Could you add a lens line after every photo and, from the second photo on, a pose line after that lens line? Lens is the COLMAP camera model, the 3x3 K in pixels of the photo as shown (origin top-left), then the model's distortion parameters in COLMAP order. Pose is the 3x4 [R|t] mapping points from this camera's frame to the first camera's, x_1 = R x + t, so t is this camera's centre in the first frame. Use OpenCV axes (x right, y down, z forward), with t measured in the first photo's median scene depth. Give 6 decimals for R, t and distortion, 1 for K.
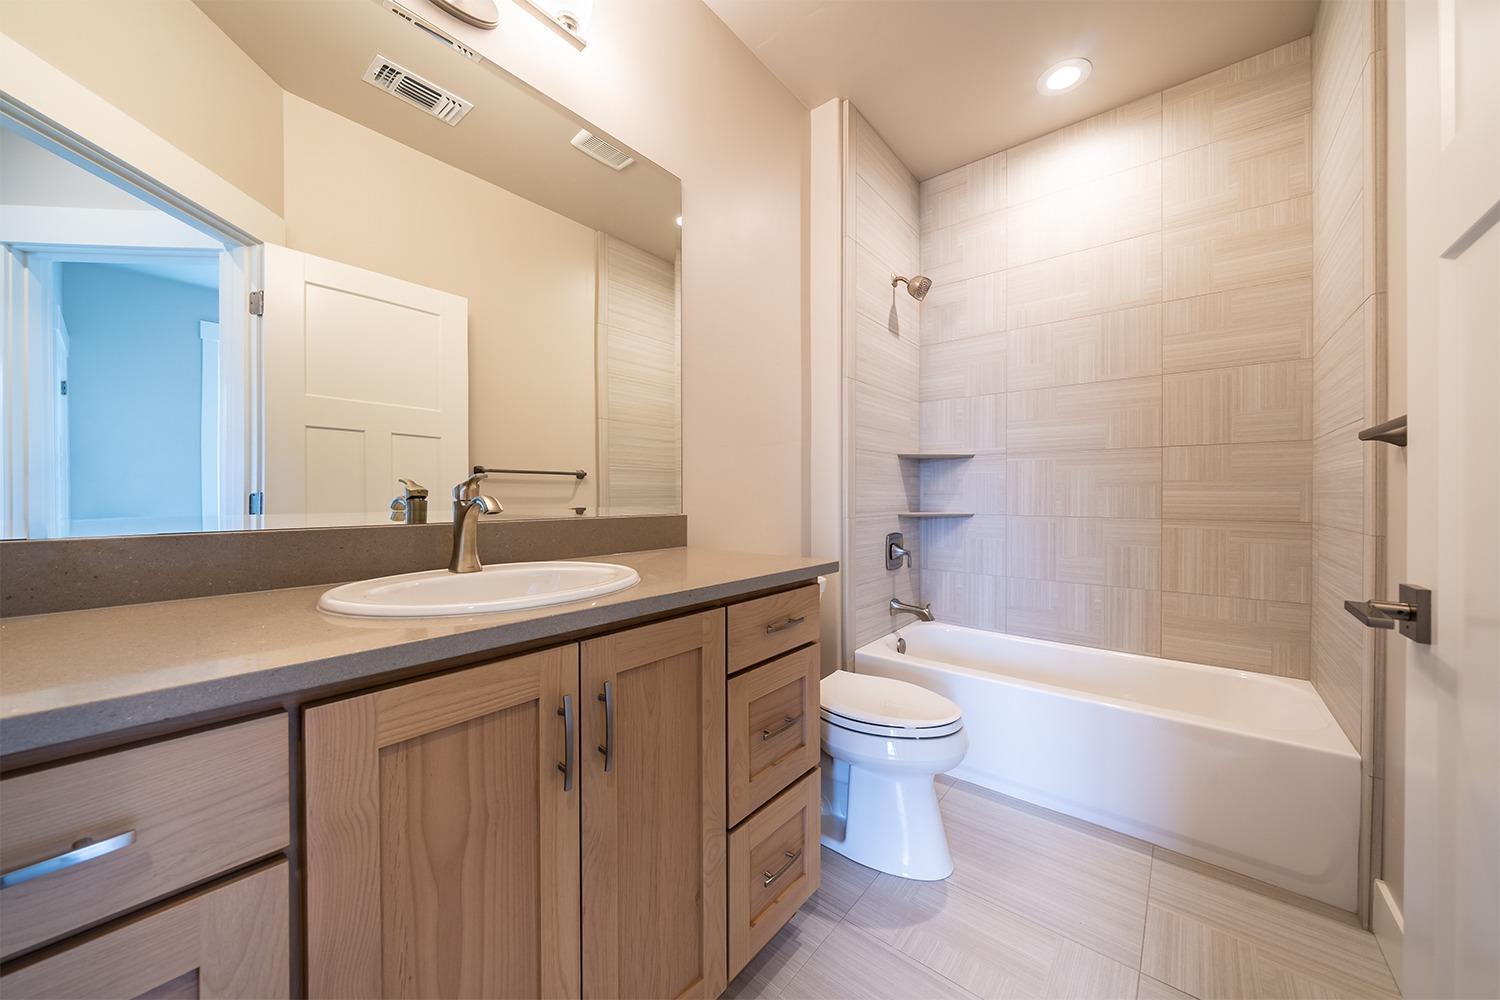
lens RADIAL K [[533.9, 0, 741.6], [0, 533.9, 508.7], [0, 0, 1]] dist [0.000362, 0.000228]
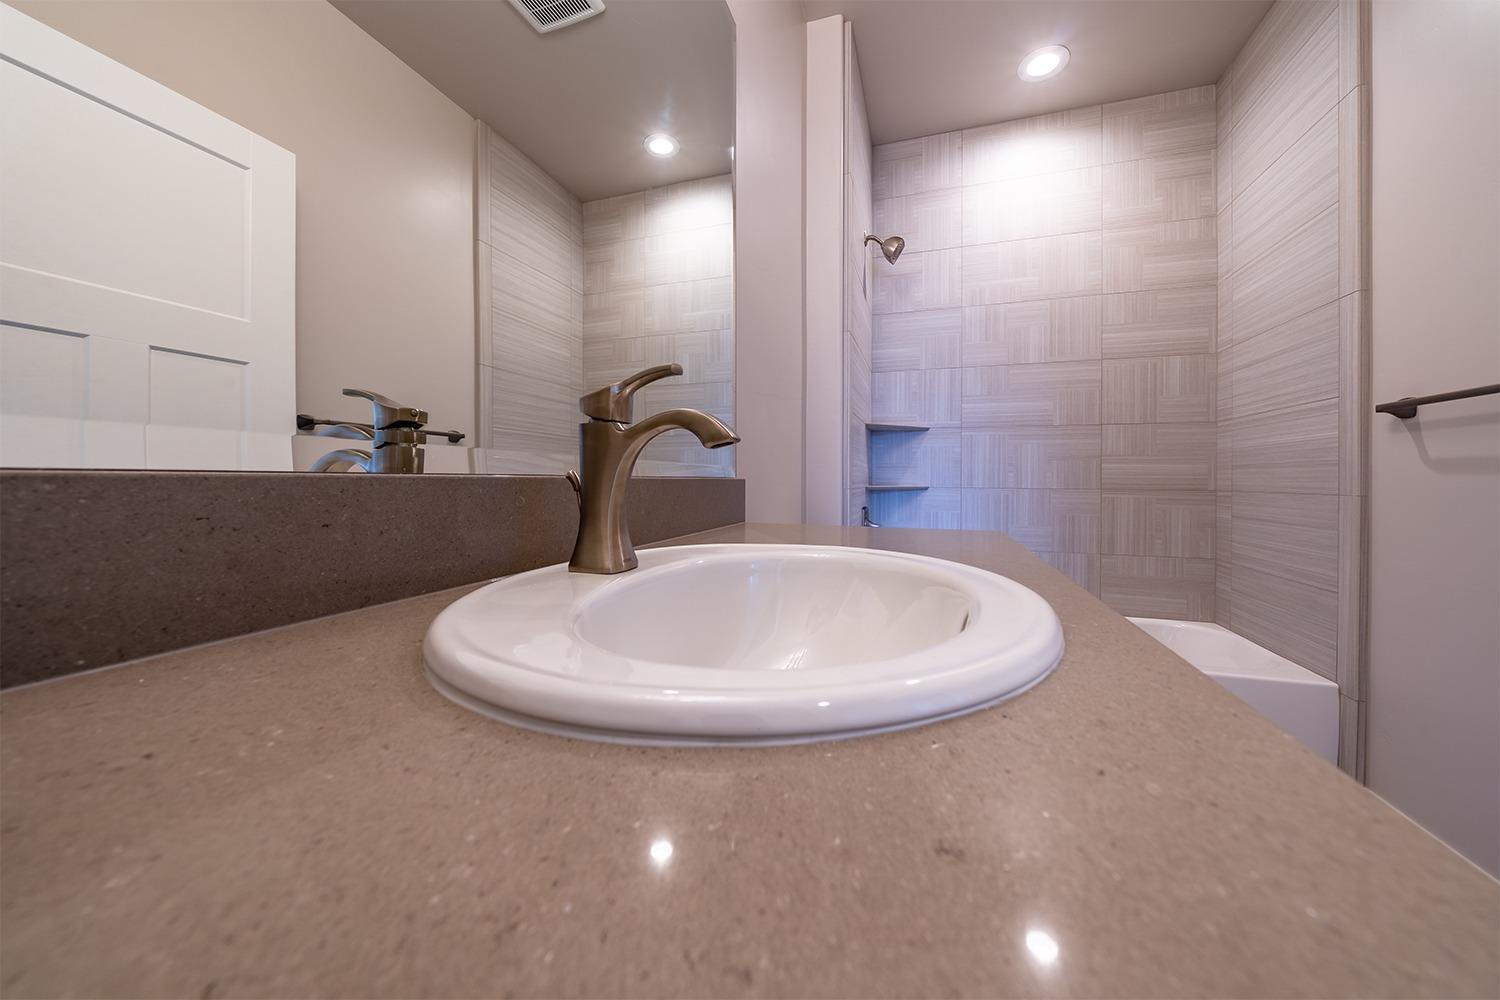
lens RADIAL K [[520.6, 0, 752.4], [0, 520.6, 493.9], [0, 0, 1]] dist [-0.003421, -0.000197]
pose [[0.930510, -0.002614, 0.366256, -0.268808], [0.001605, 0.999994, 0.003058, 0.022865], [-0.366262, -0.002258, 0.930509, 0.243048]]
